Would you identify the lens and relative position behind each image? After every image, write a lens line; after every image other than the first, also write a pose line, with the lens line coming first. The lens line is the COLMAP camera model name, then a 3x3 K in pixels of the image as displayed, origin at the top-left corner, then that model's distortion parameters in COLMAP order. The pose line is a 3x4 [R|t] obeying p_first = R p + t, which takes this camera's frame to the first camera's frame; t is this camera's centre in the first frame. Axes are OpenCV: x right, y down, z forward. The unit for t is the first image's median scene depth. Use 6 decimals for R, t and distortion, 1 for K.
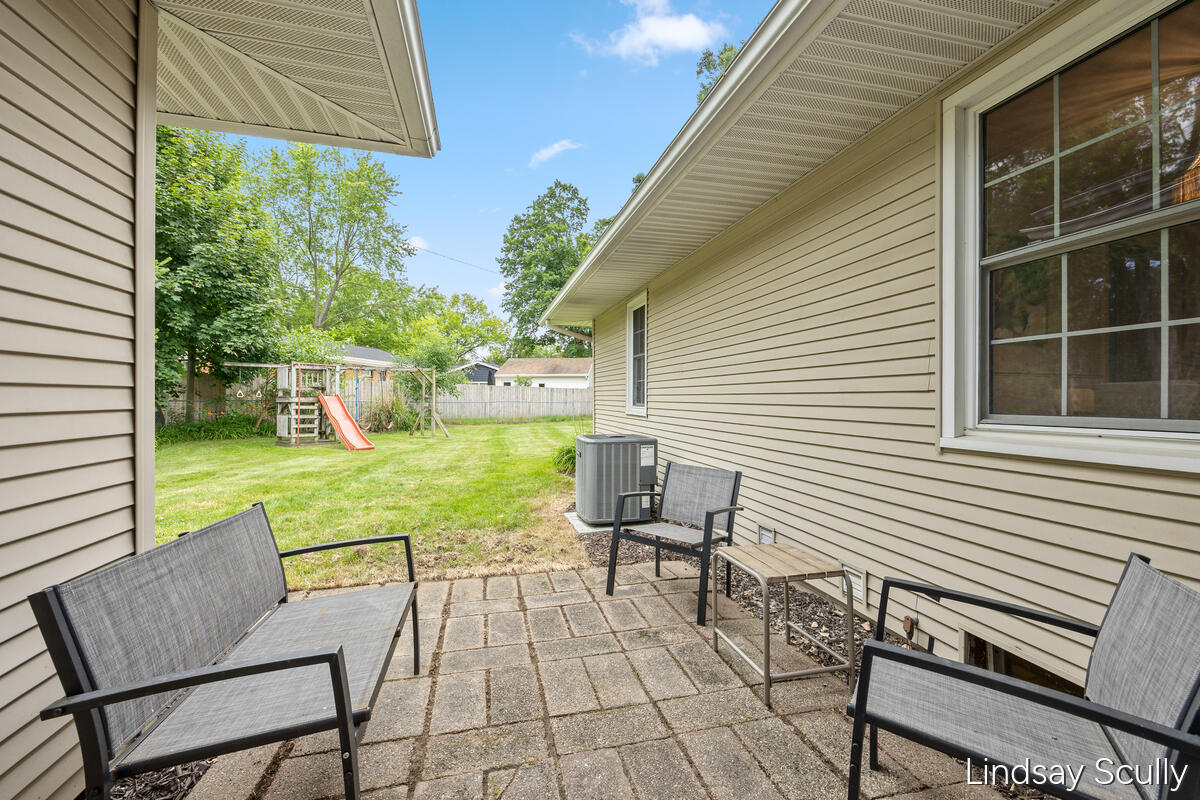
lens RADIAL K [[489.2, 0, 600.0], [0, 489.2, 400.0], [0, 0, 1]] dist [0.017839, 0.000234]
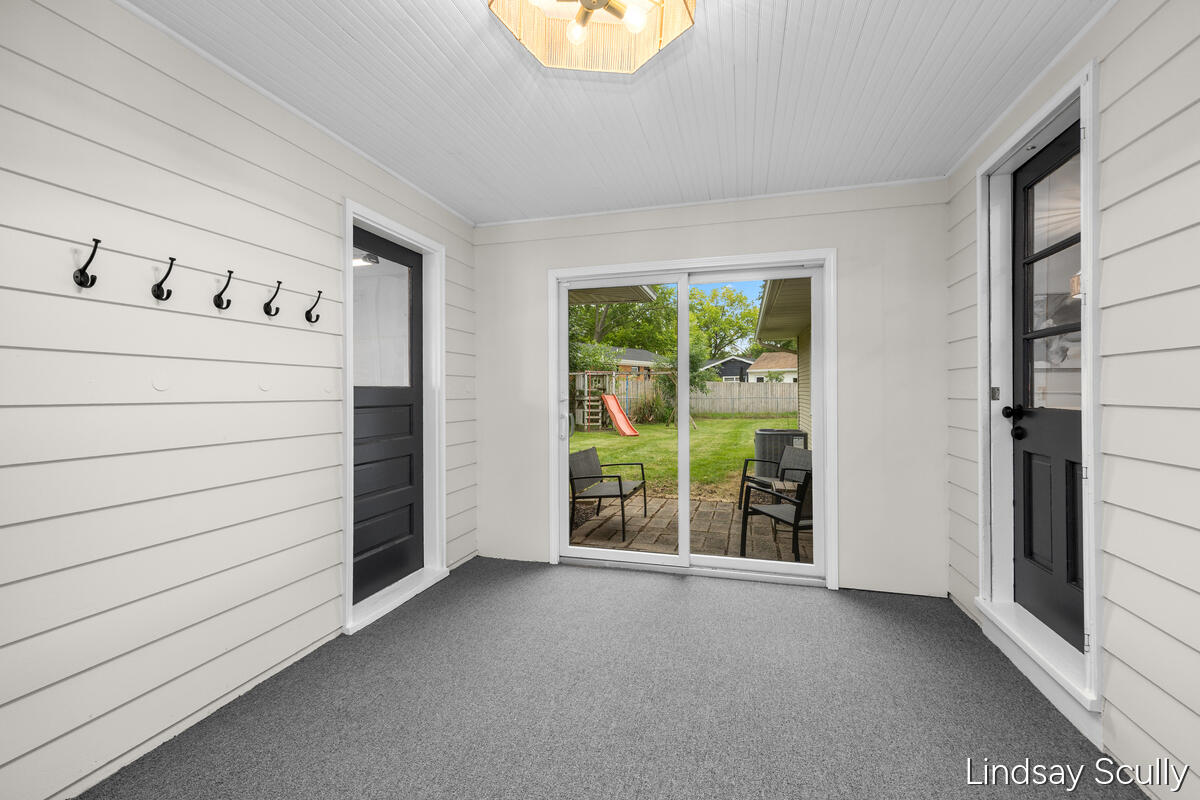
lens RADIAL K [[489.2, 0, 600.0], [0, 489.2, 400.0], [0, 0, 1]] dist [0.017839, 0.000234]
pose [[0.869501, 0.002042, -0.493927, 0.079023], [0.004567, 0.999915, 0.012172, -0.010323], [0.493910, -0.012839, 0.869418, -0.153513]]
